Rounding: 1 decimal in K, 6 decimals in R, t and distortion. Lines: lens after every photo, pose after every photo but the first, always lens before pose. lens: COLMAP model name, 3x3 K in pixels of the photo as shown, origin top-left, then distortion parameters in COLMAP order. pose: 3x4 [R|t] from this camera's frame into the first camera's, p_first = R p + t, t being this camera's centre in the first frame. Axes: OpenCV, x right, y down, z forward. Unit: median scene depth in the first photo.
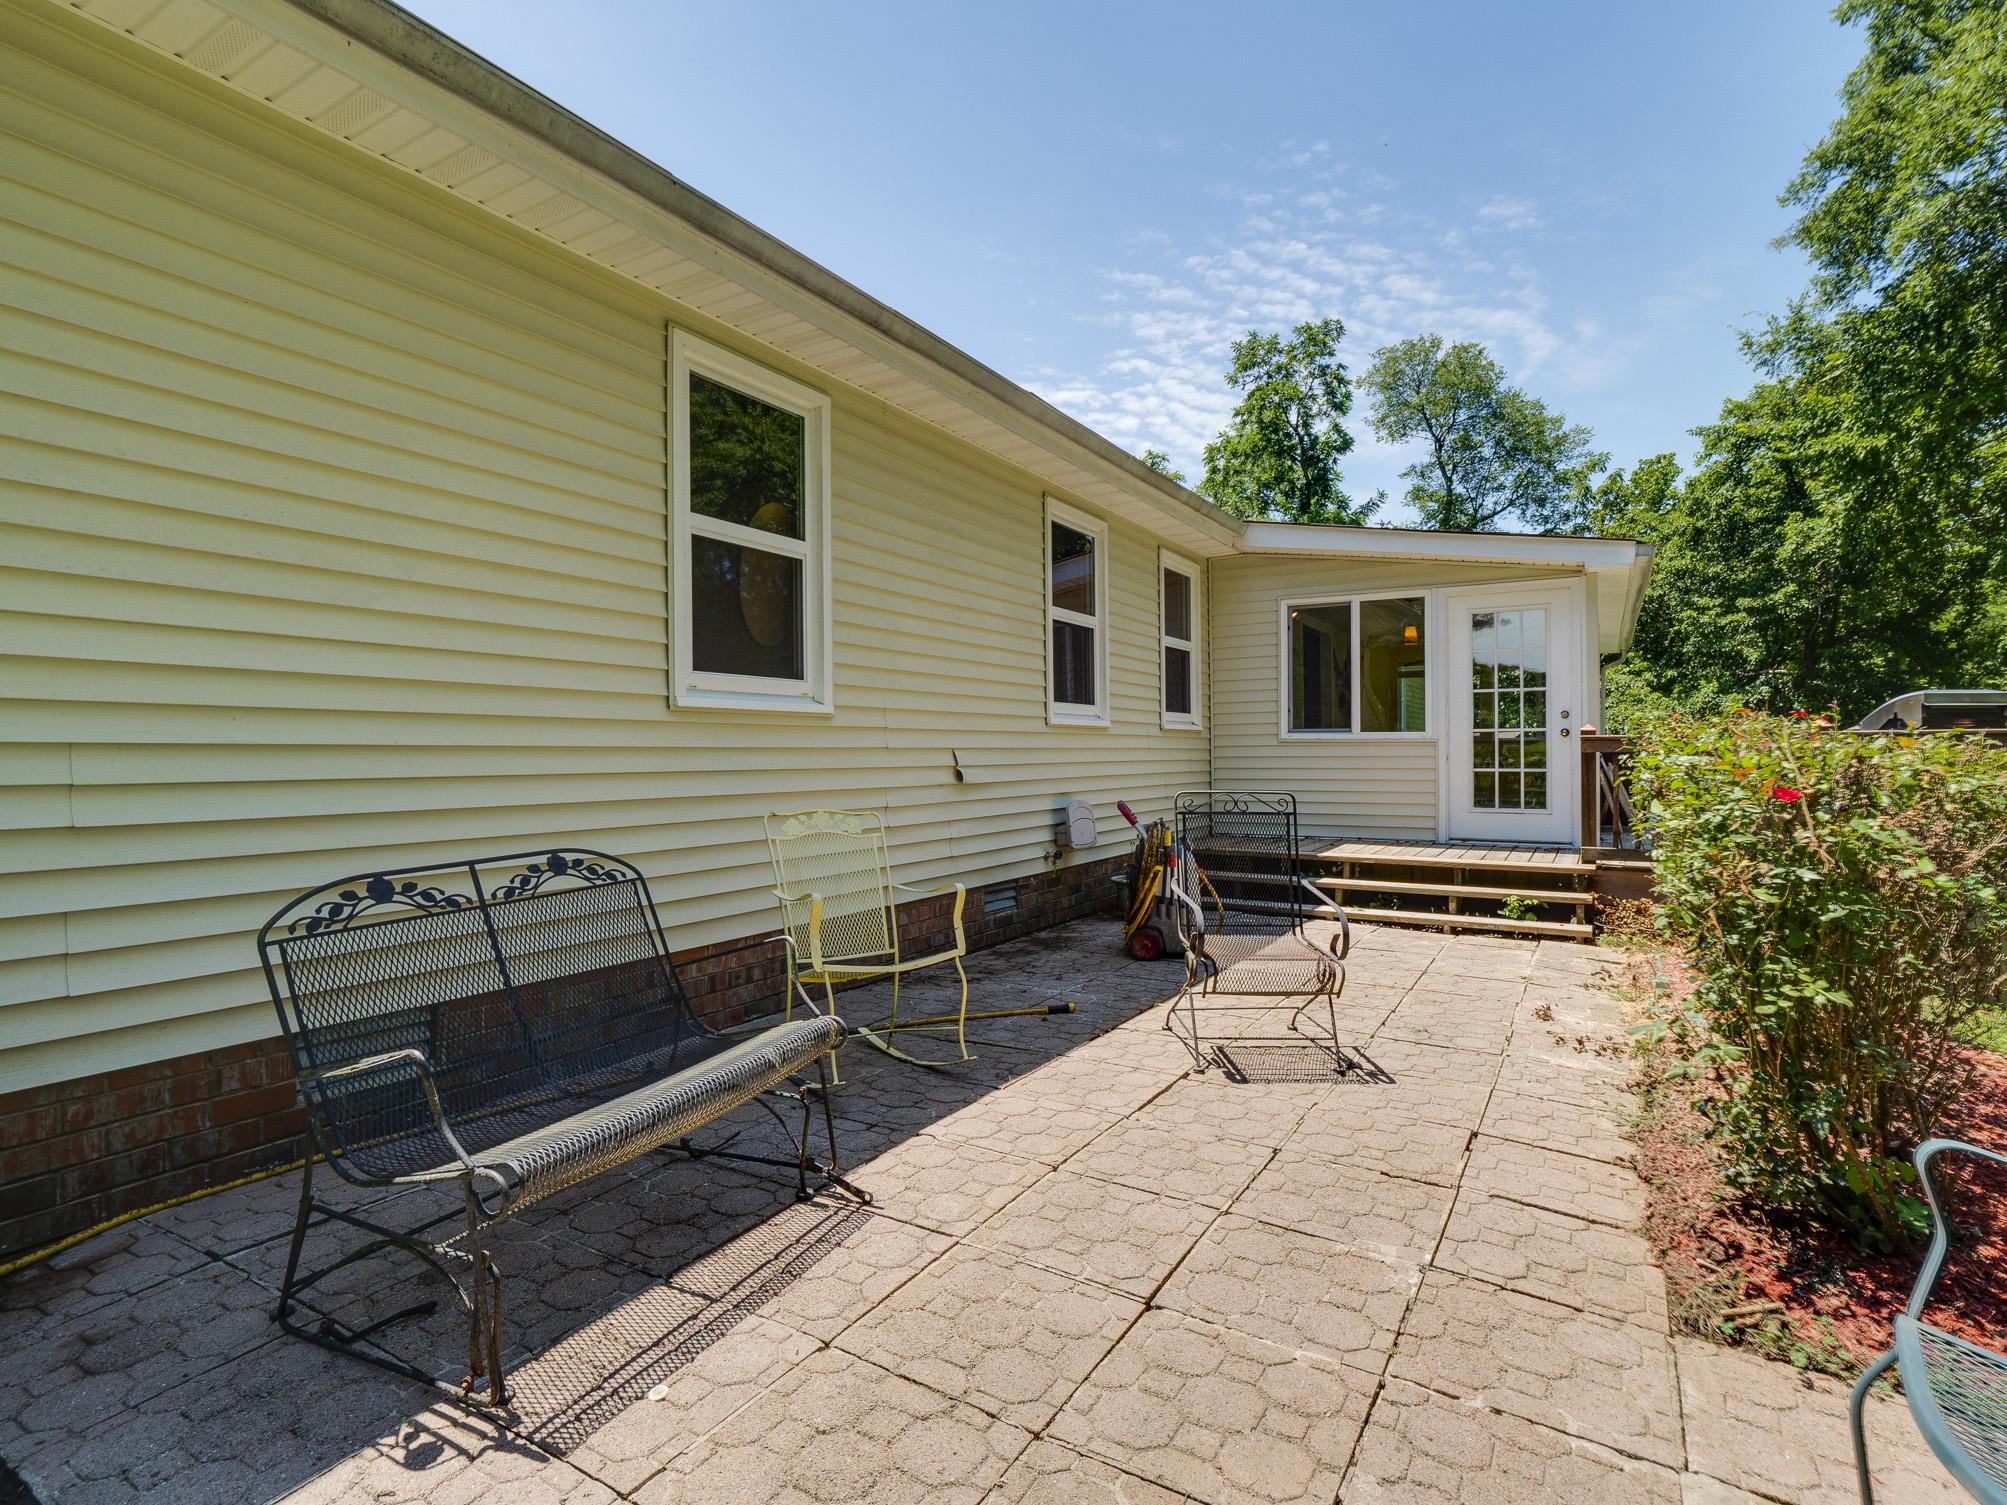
lens RADIAL K [[974.5, 0, 1003.5], [0, 974.5, 752.5], [0, 0, 1]] dist [0.000231, -0.000338]
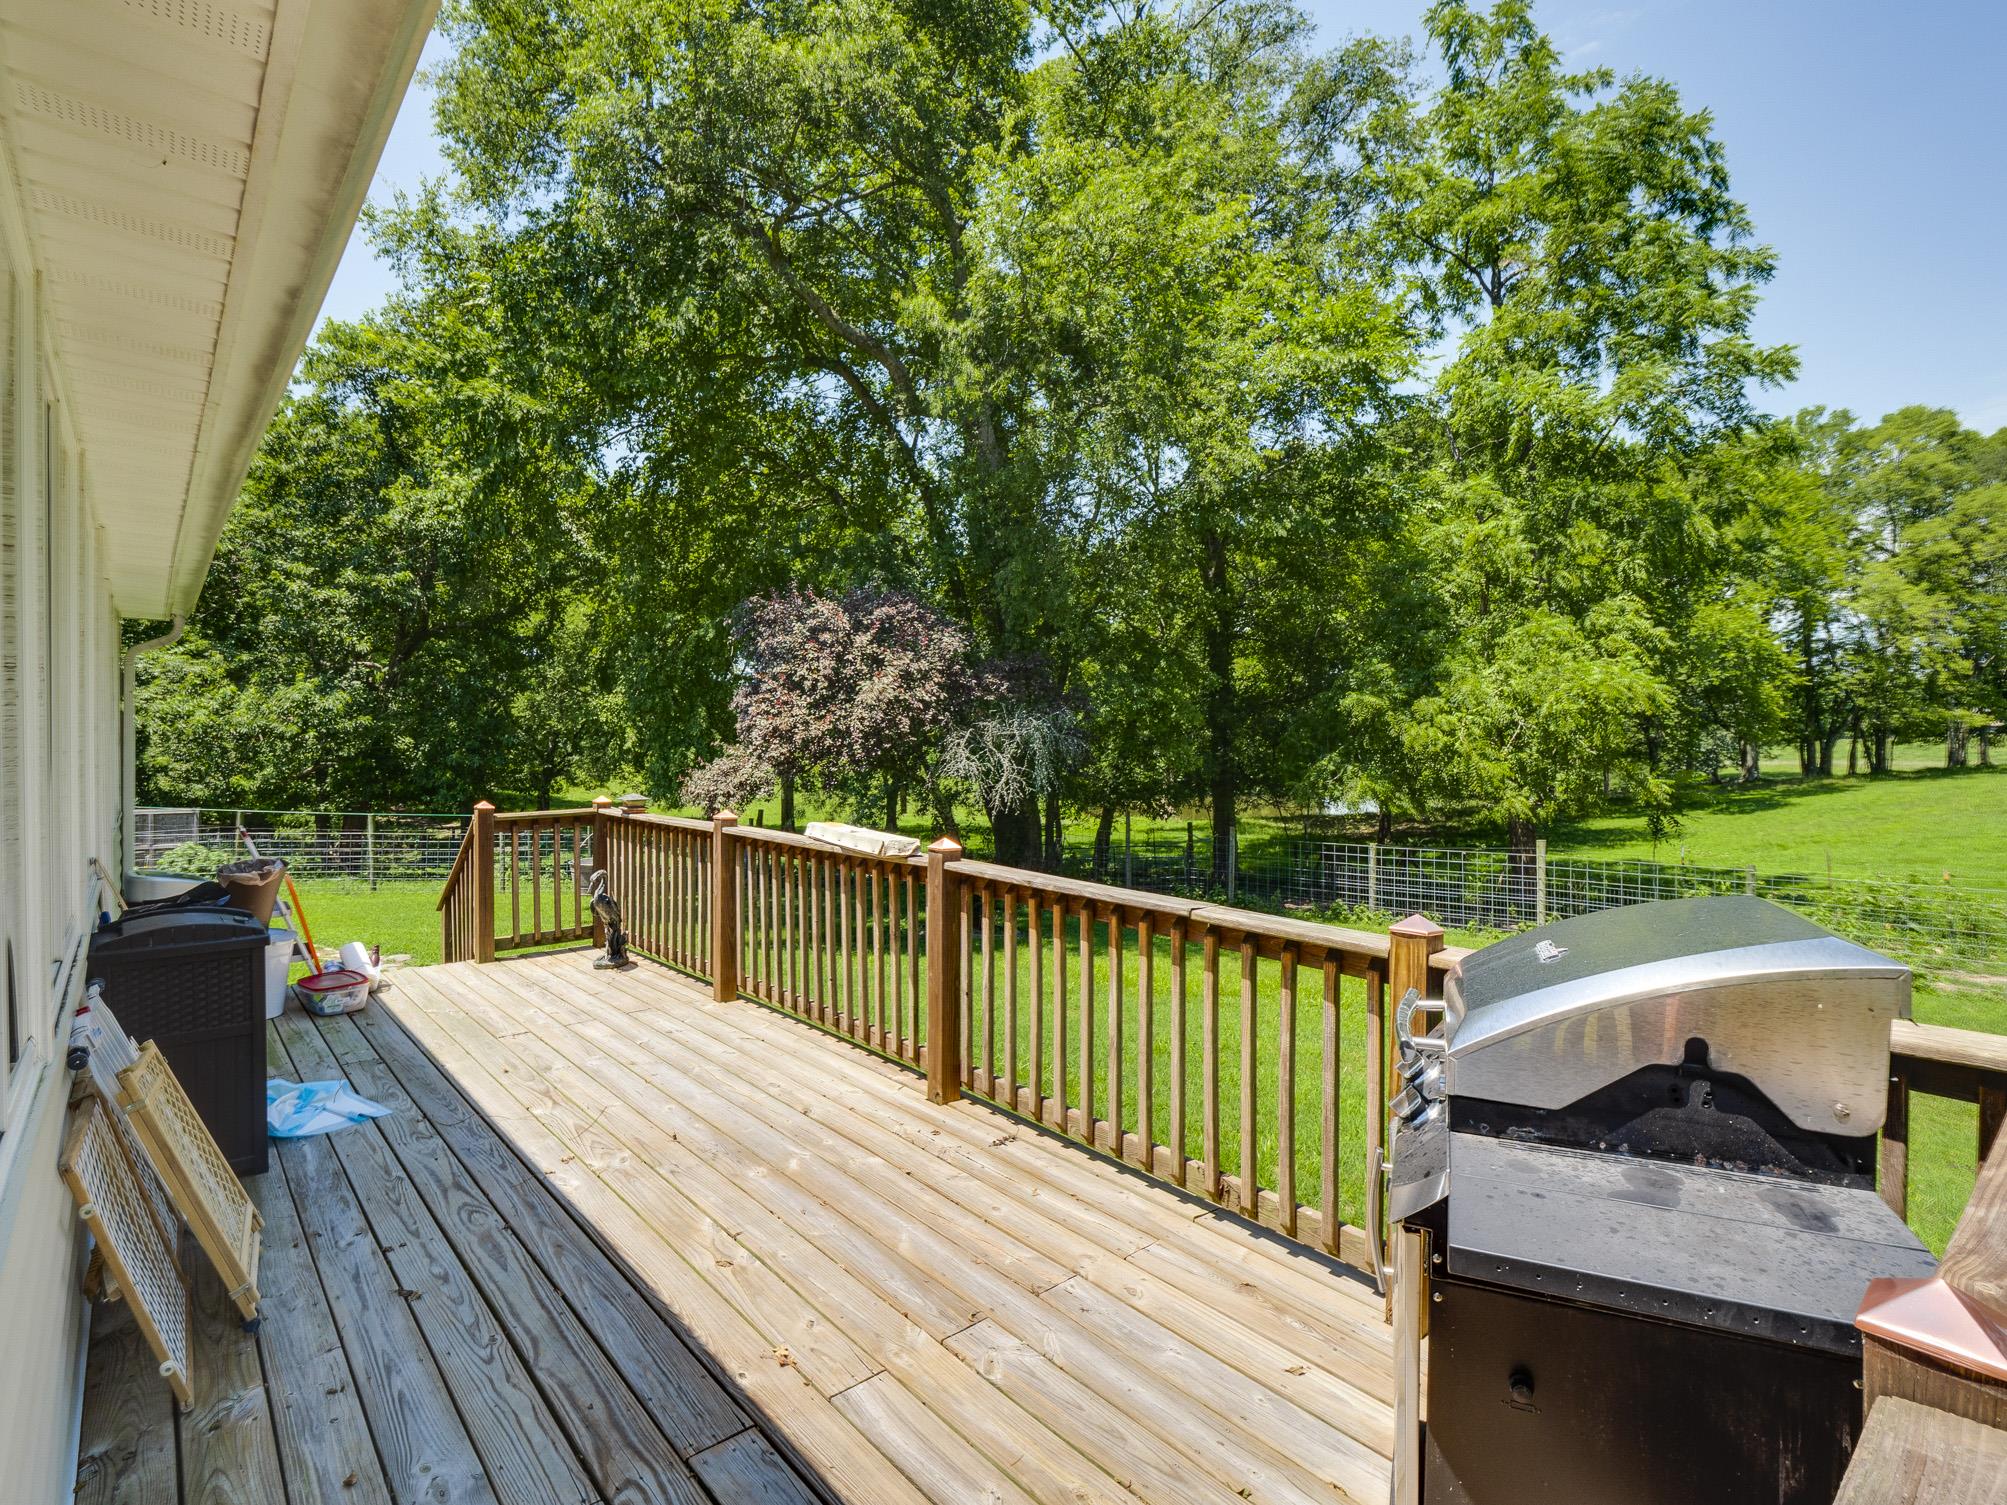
lens RADIAL K [[974.5, 0, 1003.5], [0, 974.5, 752.5], [0, 0, 1]] dist [0.000231, -0.000338]
pose [[0.280811, -0.021192, 0.959529, 0.119283], [0.006637, 0.999775, 0.020139, -0.018473], [-0.959740, 0.000713, 0.280888, 0.220202]]
